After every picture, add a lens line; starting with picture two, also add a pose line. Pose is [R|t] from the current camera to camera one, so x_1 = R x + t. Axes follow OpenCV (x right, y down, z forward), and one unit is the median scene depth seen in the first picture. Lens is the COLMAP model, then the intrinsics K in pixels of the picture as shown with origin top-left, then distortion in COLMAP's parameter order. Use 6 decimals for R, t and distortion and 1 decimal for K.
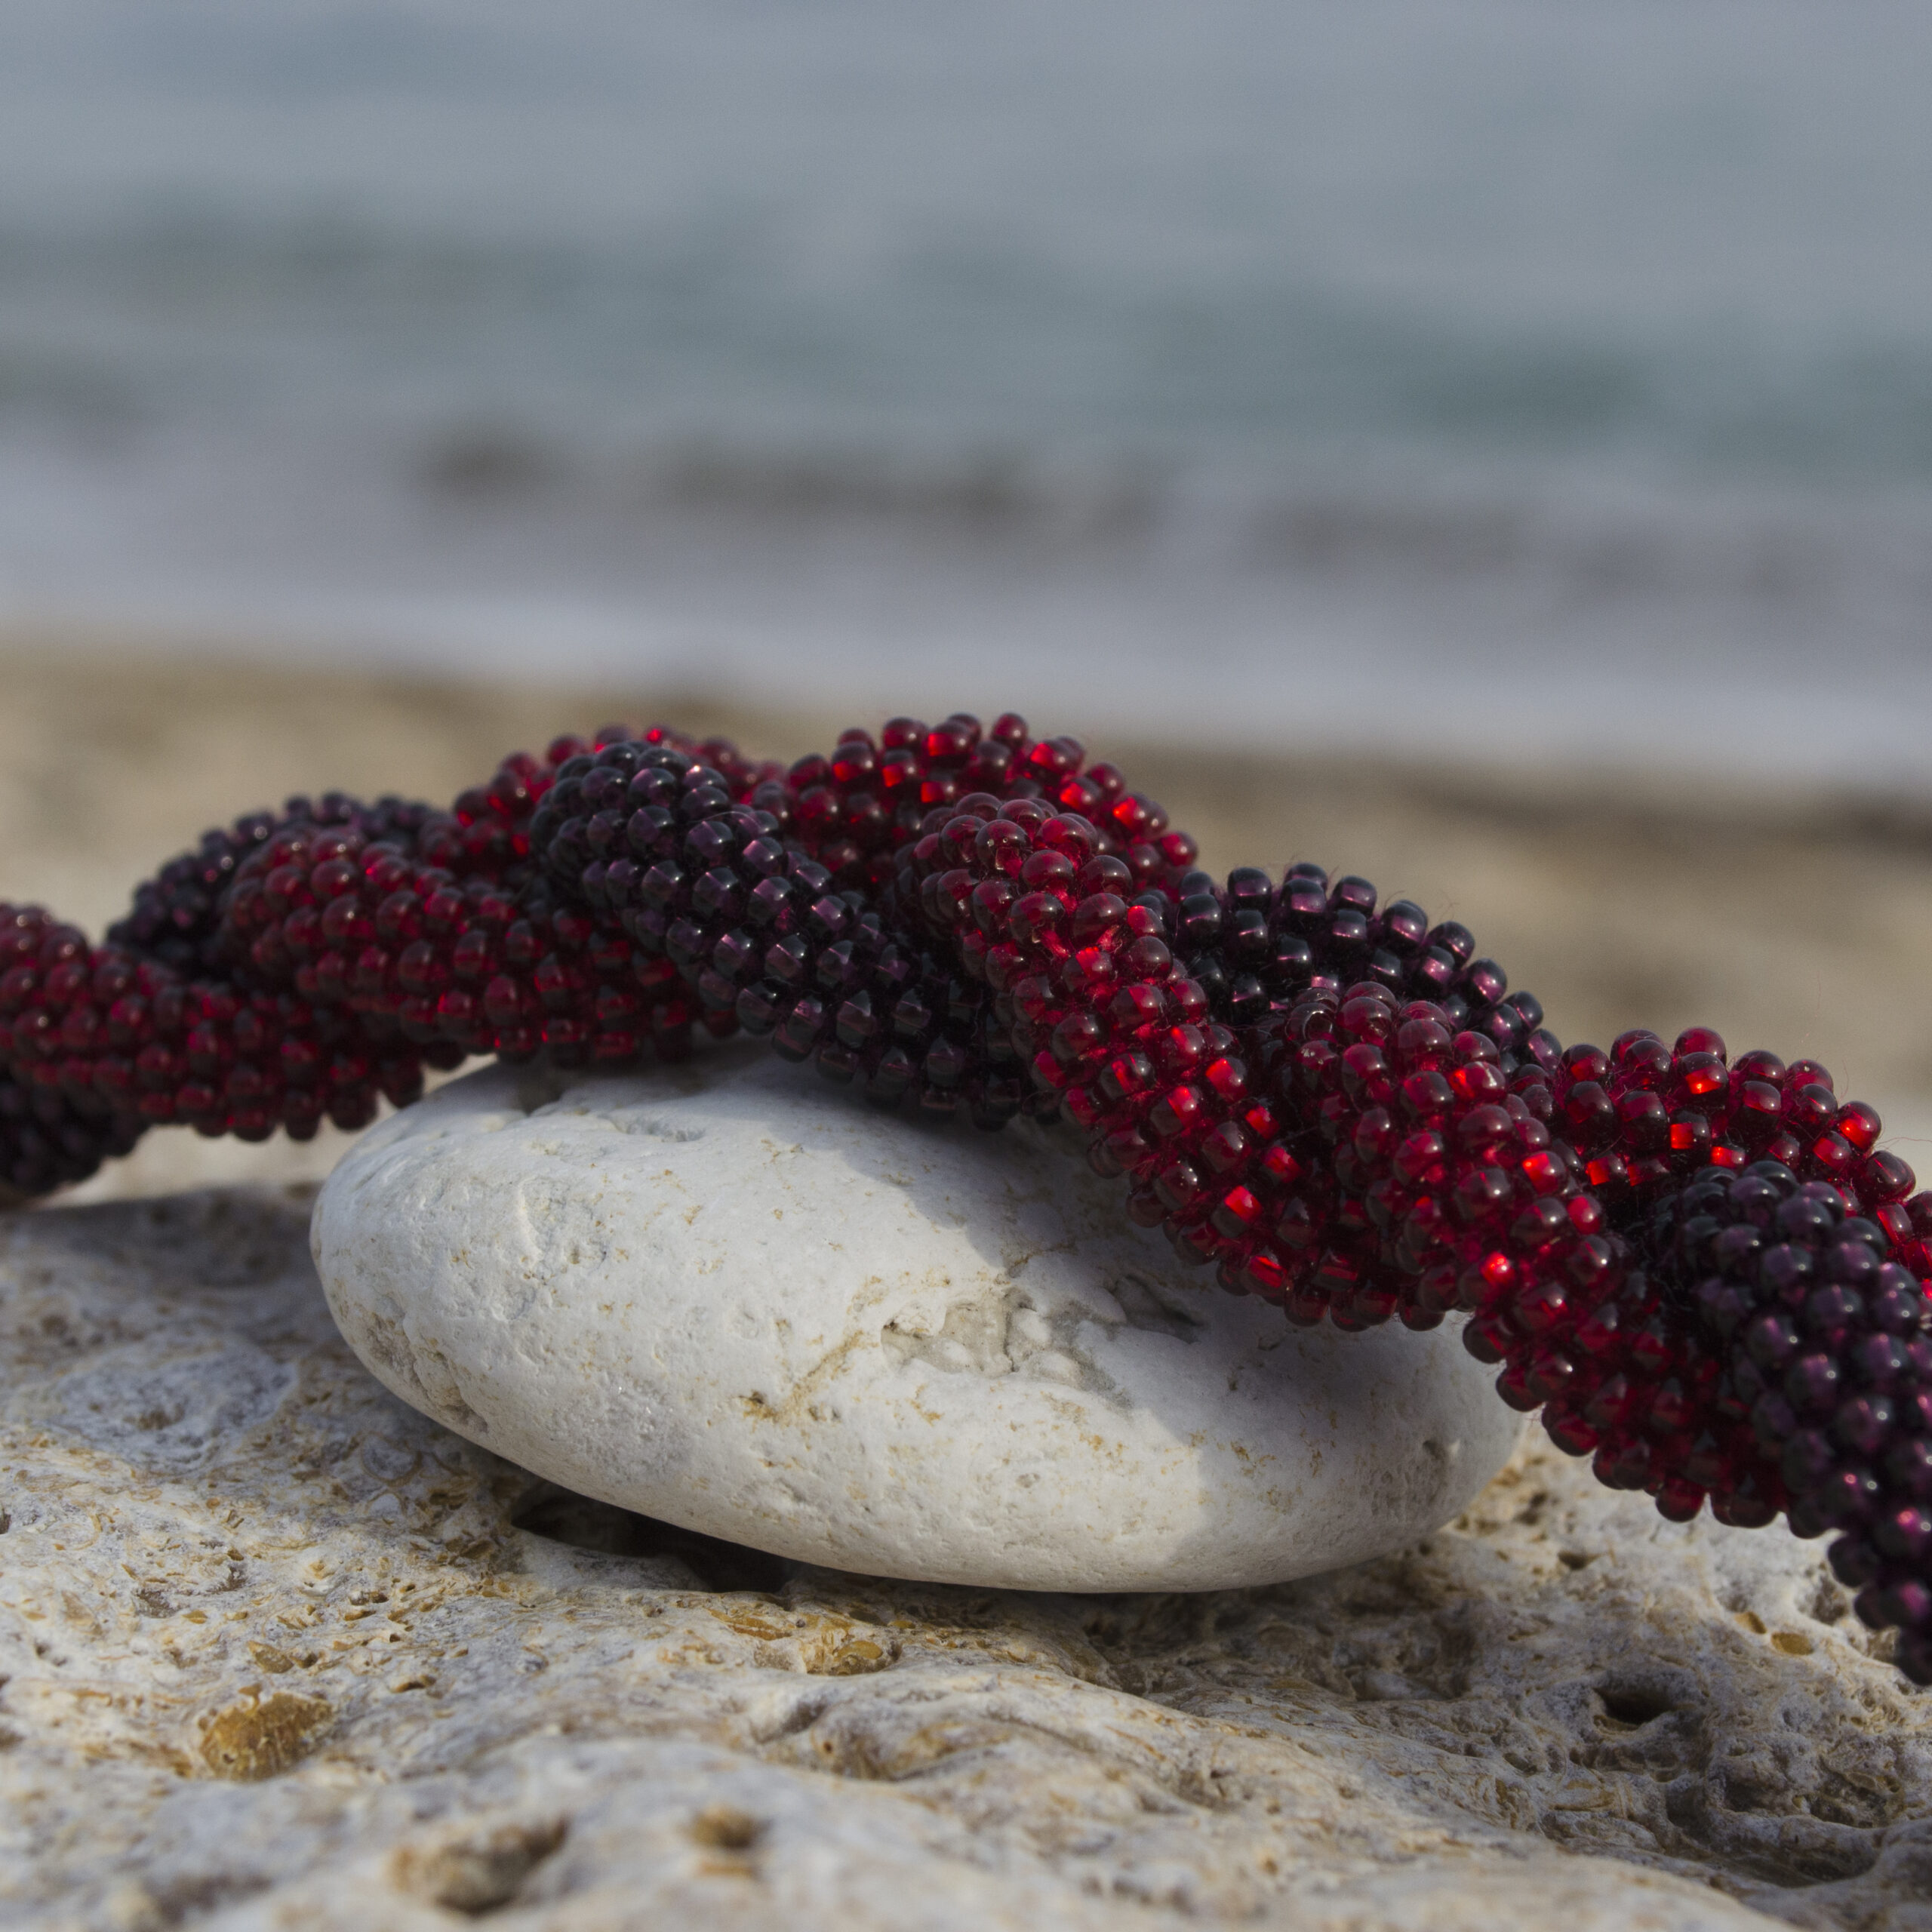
lens RADIAL K [[4395.4, 0, 960.4], [0, 4395.4, 971.4], [0, 0, 1]] dist [-0.027827, 0.000000]
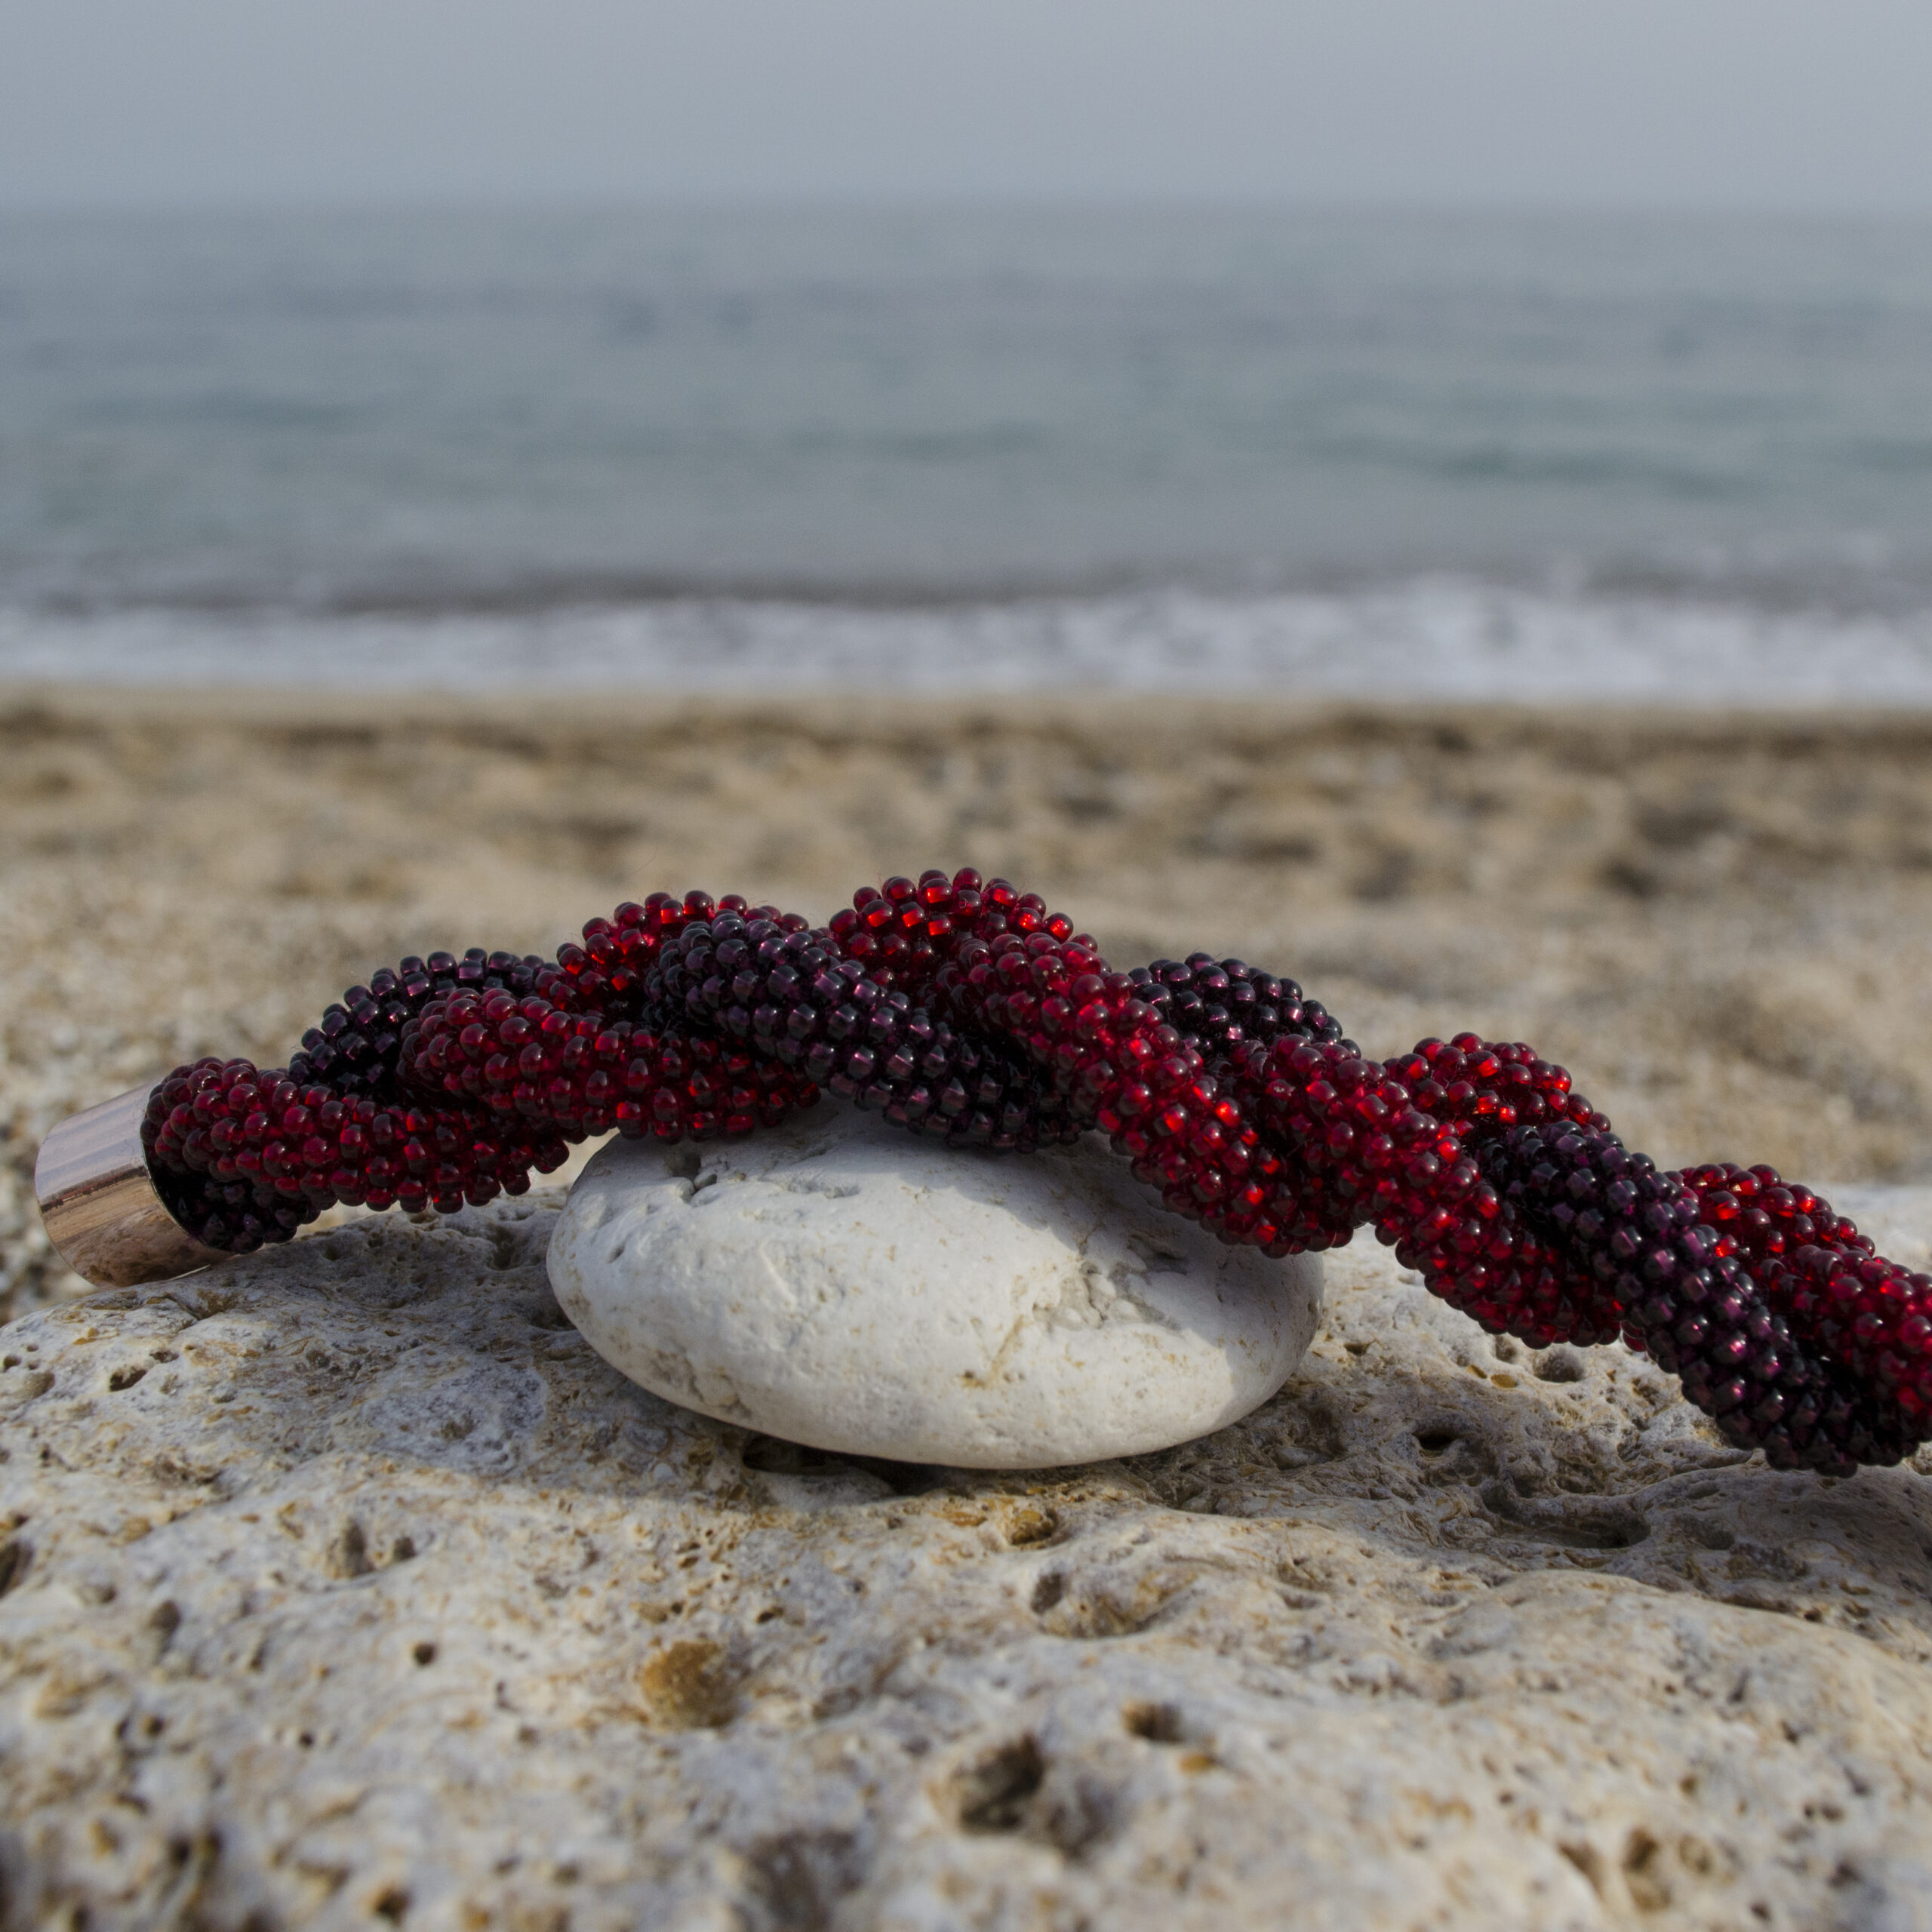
lens RADIAL K [[2270.0, 0, 1047.7], [0, 2270.0, 927.6], [0, 0, 1]] dist [-0.088411, 0.000000]
pose [[0.922818, -0.117452, 0.366894, -0.276710], [0.095253, 0.992384, 0.078103, -0.106021], [-0.373274, -0.037127, 0.926978, 0.288096]]
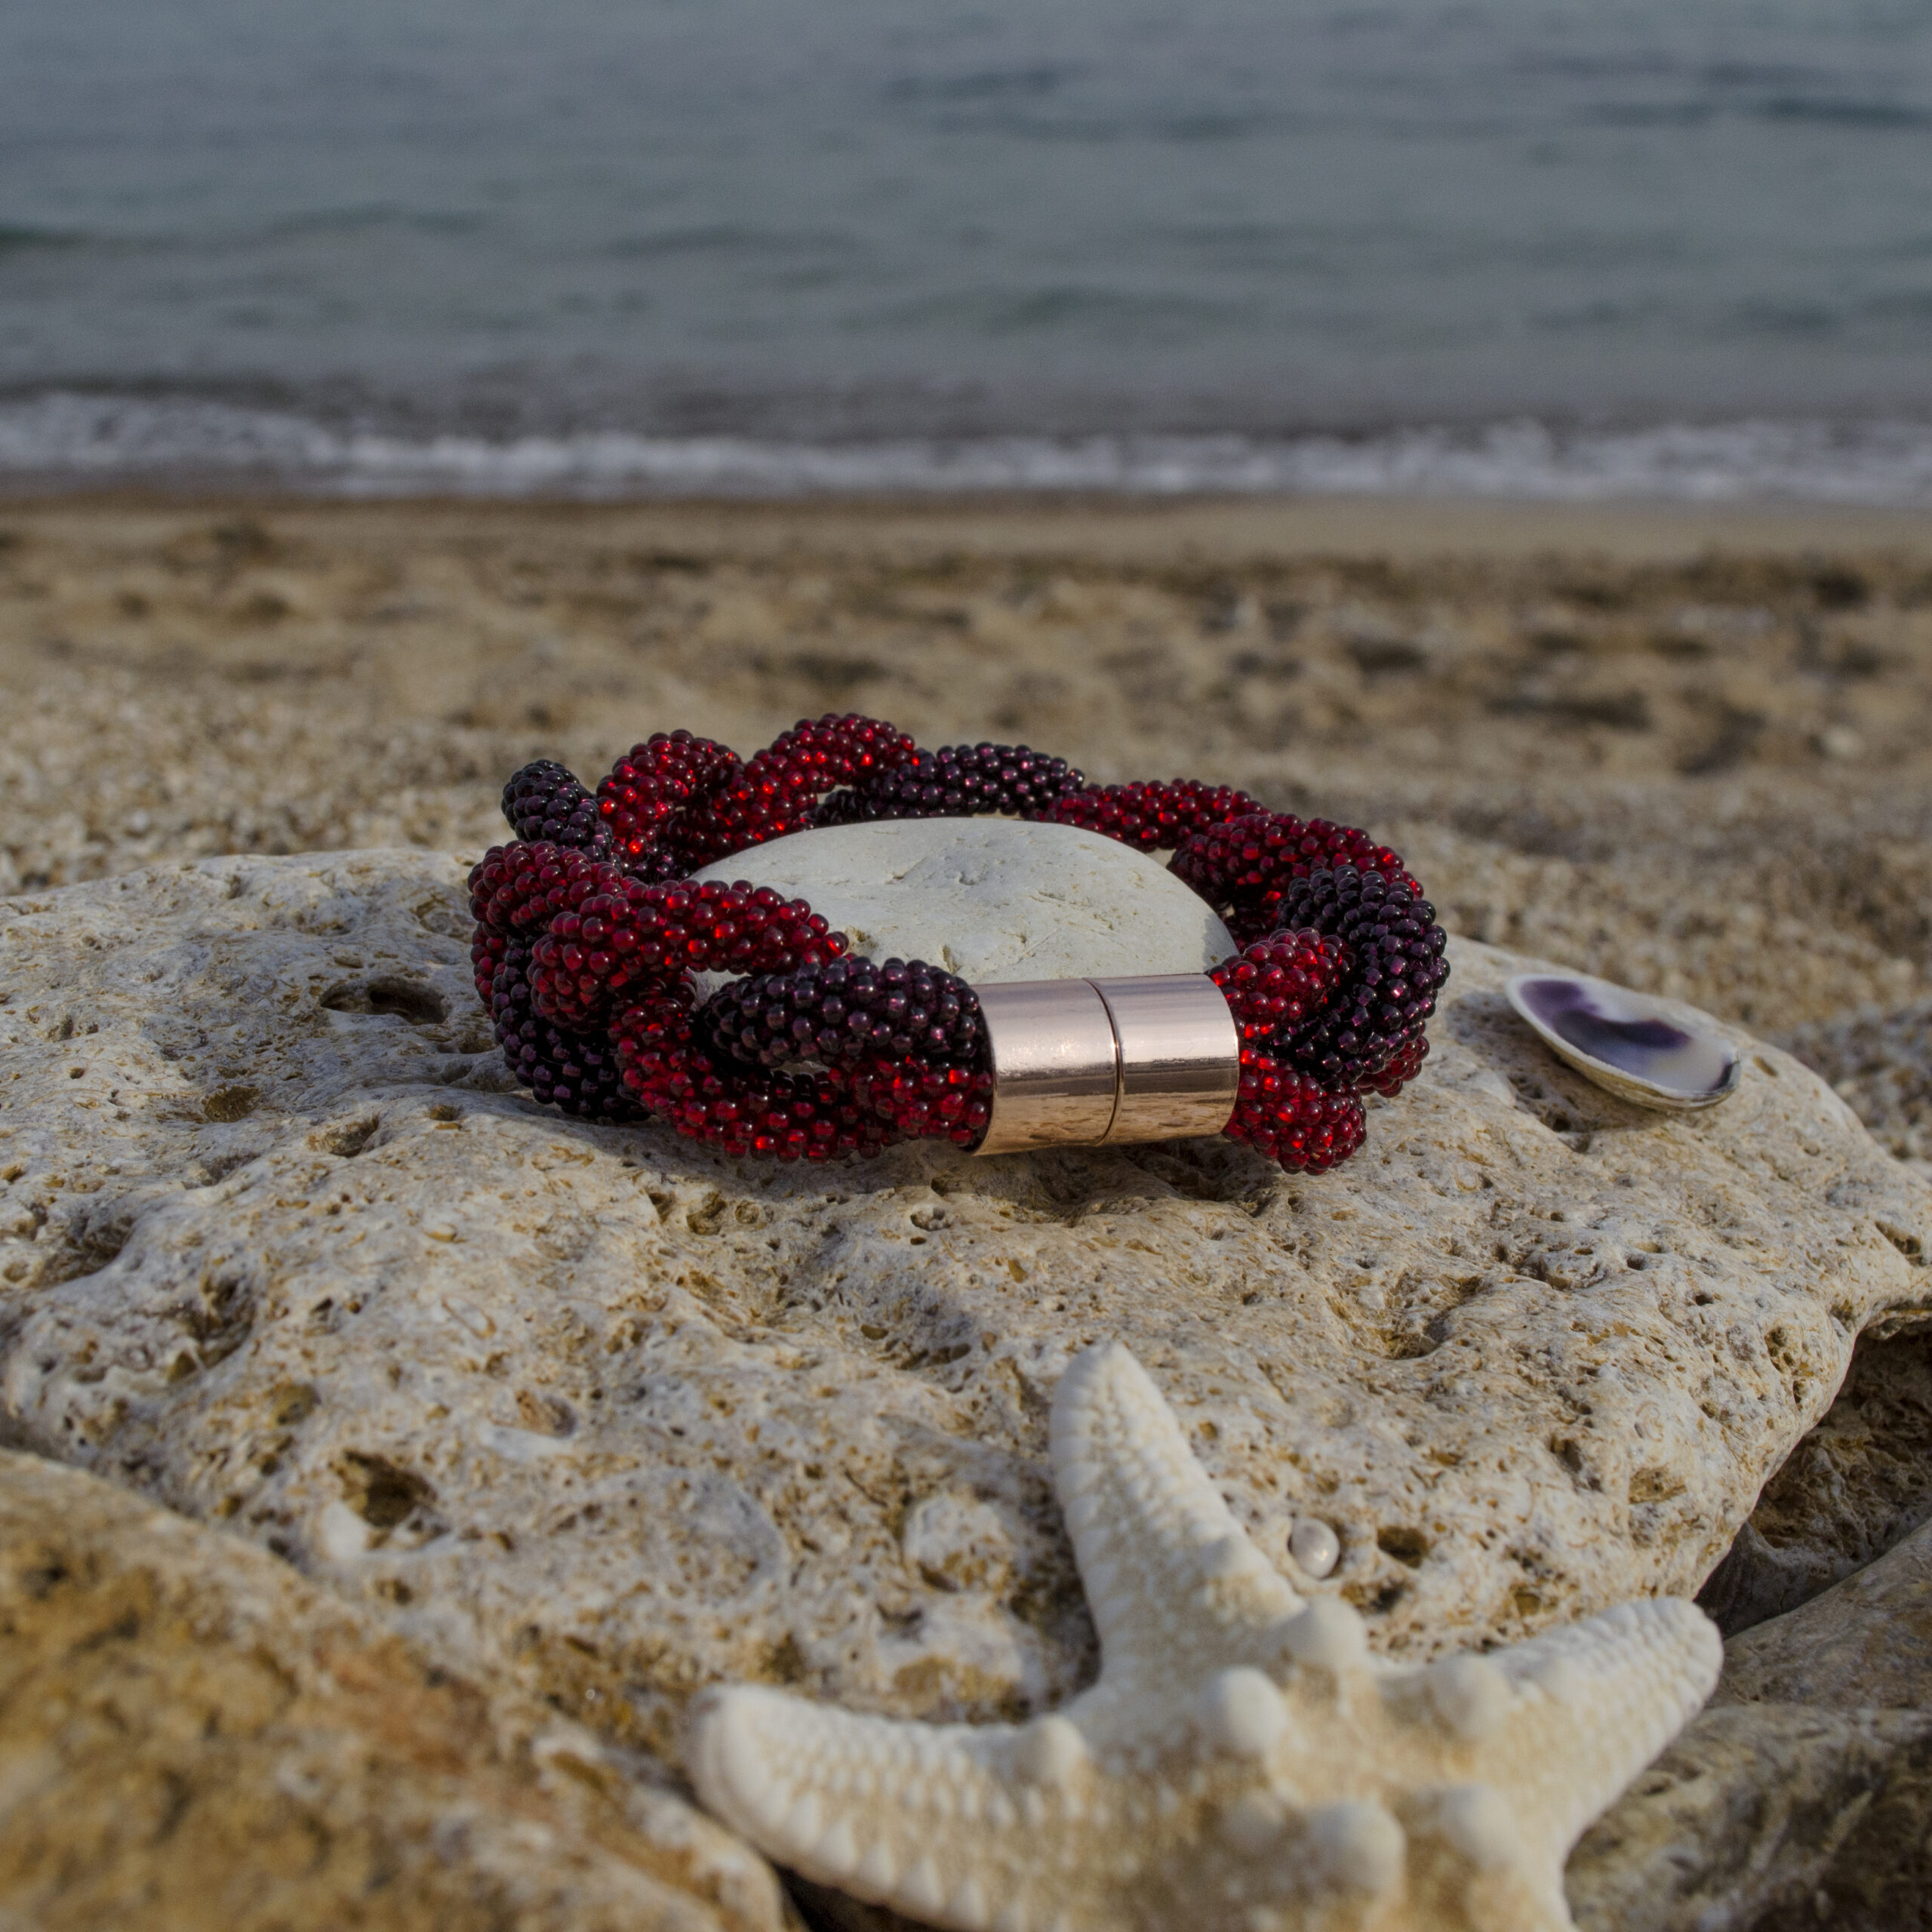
lens RADIAL K [[2729.0, 0, 940.7], [0, 2729.0, 915.3], [0, 0, 1]] dist [-0.079866, 0.000000]
pose [[0.979149, -0.095852, 0.179109, -0.037052], [0.078743, 0.991835, 0.100318, -0.038664], [-0.187262, -0.084122, 0.978701, -0.454927]]
